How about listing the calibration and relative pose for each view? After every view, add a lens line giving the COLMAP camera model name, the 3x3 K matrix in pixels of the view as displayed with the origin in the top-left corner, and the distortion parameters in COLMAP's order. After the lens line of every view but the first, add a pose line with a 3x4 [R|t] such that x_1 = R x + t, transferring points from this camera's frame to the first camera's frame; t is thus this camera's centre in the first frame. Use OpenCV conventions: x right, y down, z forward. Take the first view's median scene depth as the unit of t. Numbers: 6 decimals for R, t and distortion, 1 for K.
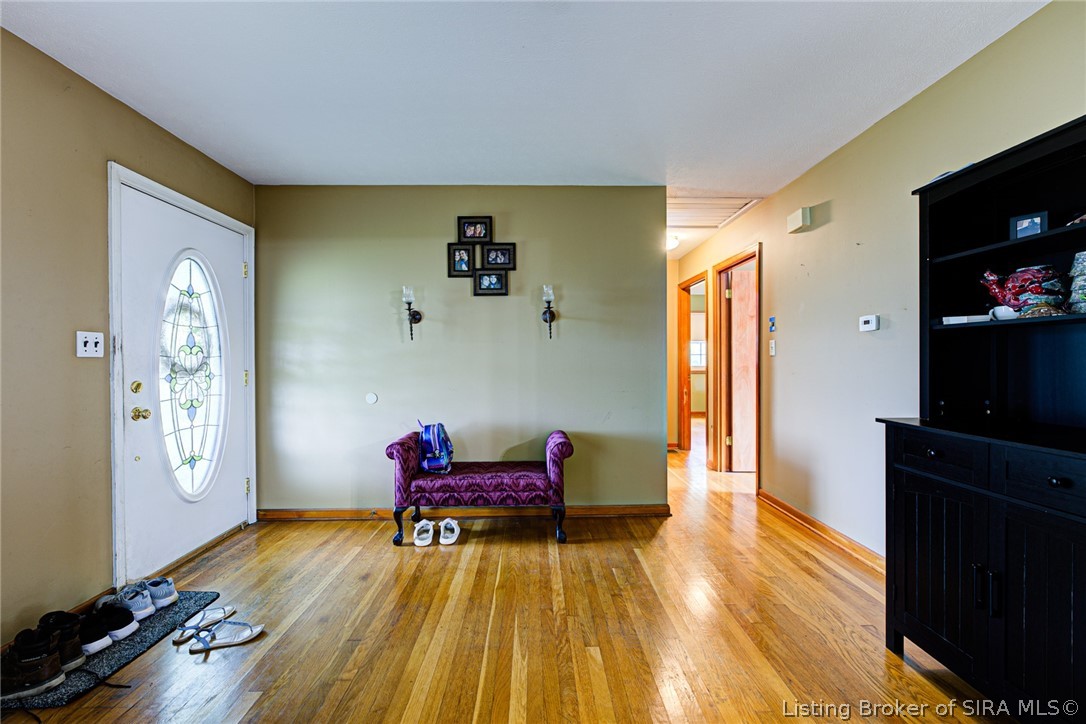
lens RADIAL K [[431.7, 0, 543.2], [0, 431.7, 360.9], [0, 0, 1]] dist [-0.003092, 0.001020]
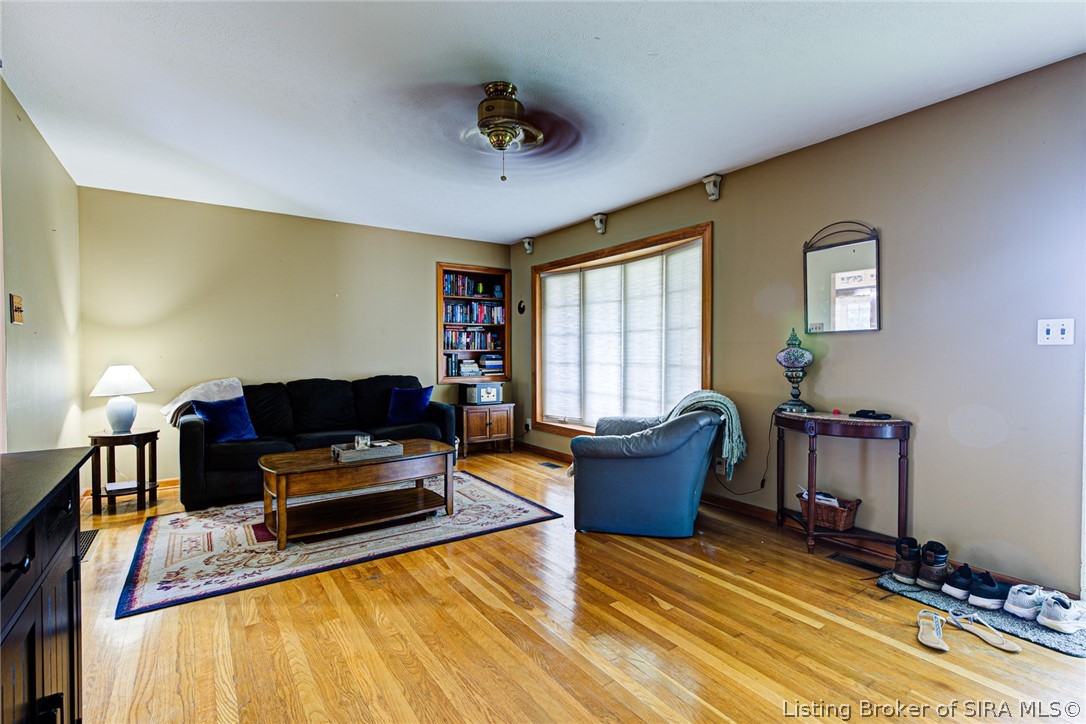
lens RADIAL K [[512.2, 0, 539.0], [0, 512.2, 358.0], [0, 0, 1]] dist [0.006210, 0.000654]
pose [[-0.838798, 0.011380, -0.544324, 0.587843], [0.001226, 0.999818, 0.019014, -0.002536], [0.544441, 0.015281, -0.838660, 1.362914]]
